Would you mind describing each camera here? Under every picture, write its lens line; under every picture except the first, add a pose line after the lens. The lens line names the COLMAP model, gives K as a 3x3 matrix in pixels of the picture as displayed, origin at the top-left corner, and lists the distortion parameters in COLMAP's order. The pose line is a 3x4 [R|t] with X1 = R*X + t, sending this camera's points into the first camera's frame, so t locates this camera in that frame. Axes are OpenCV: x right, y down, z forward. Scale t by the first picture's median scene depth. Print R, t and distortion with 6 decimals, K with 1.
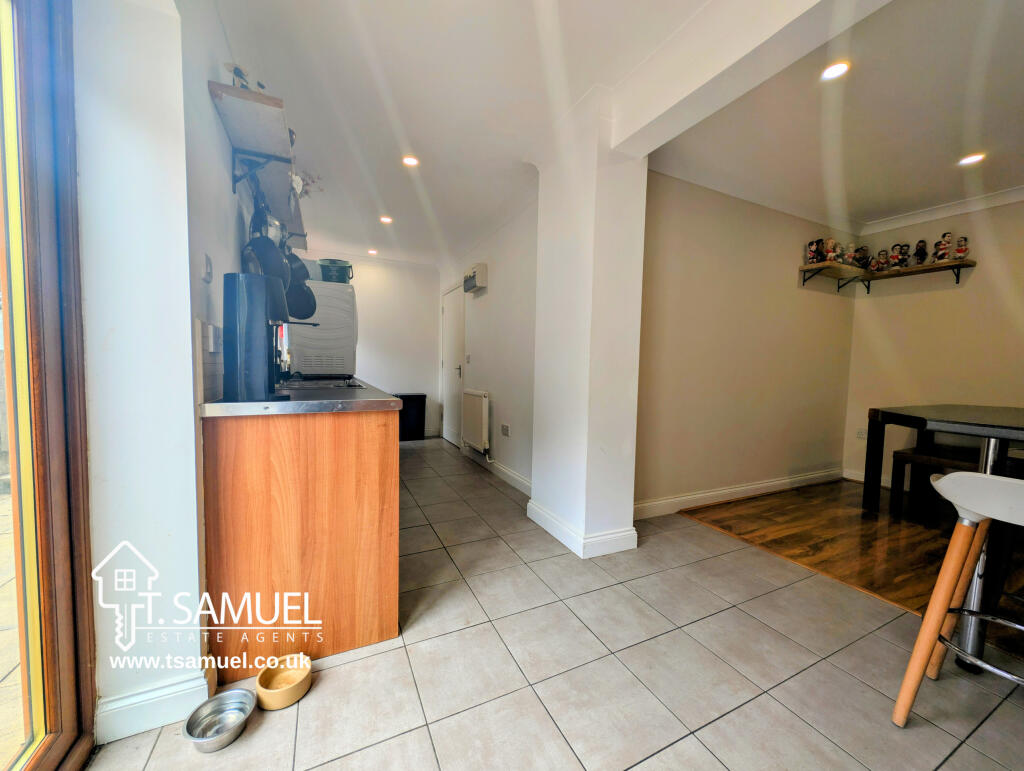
lens RADIAL K [[363.9, 0, 509.8], [0, 363.9, 383.0], [0, 0, 1]] dist [0.005369, -0.003061]
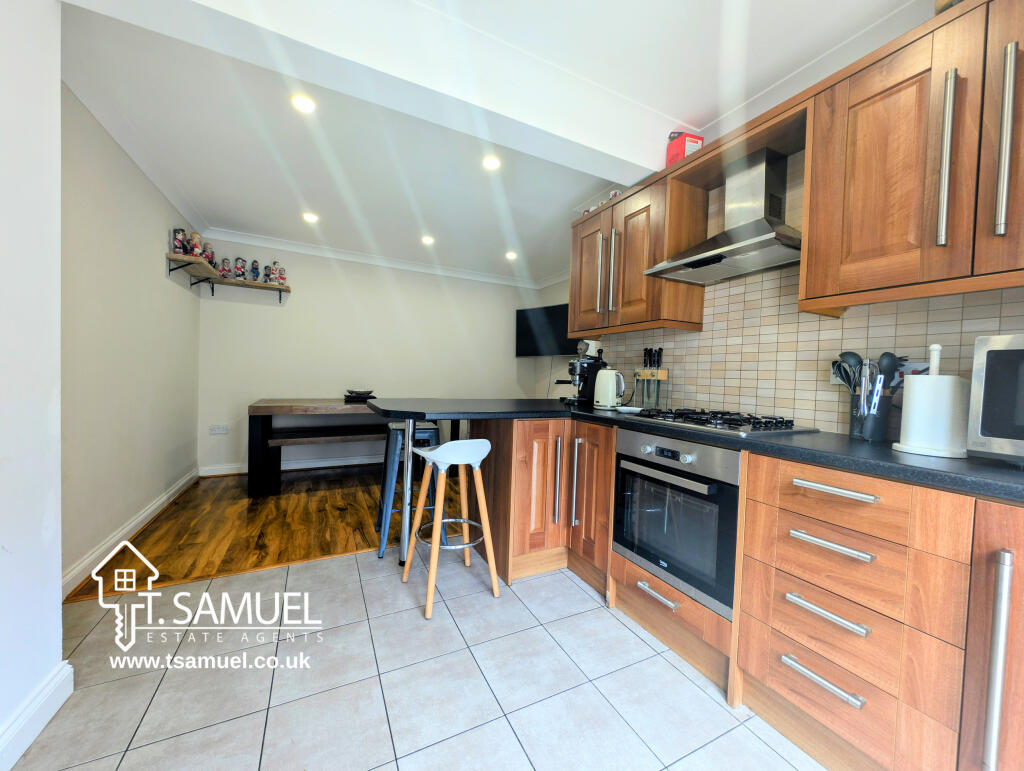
lens RADIAL K [[379.8, 0, 506.9], [0, 379.8, 385.2], [0, 0, 1]] dist [0.000449, 0.000204]
pose [[0.029095, -0.046994, 0.998471, -0.156225], [0.025102, 0.998614, 0.046269, -0.029900], [-0.999261, 0.023717, 0.030234, 0.215448]]
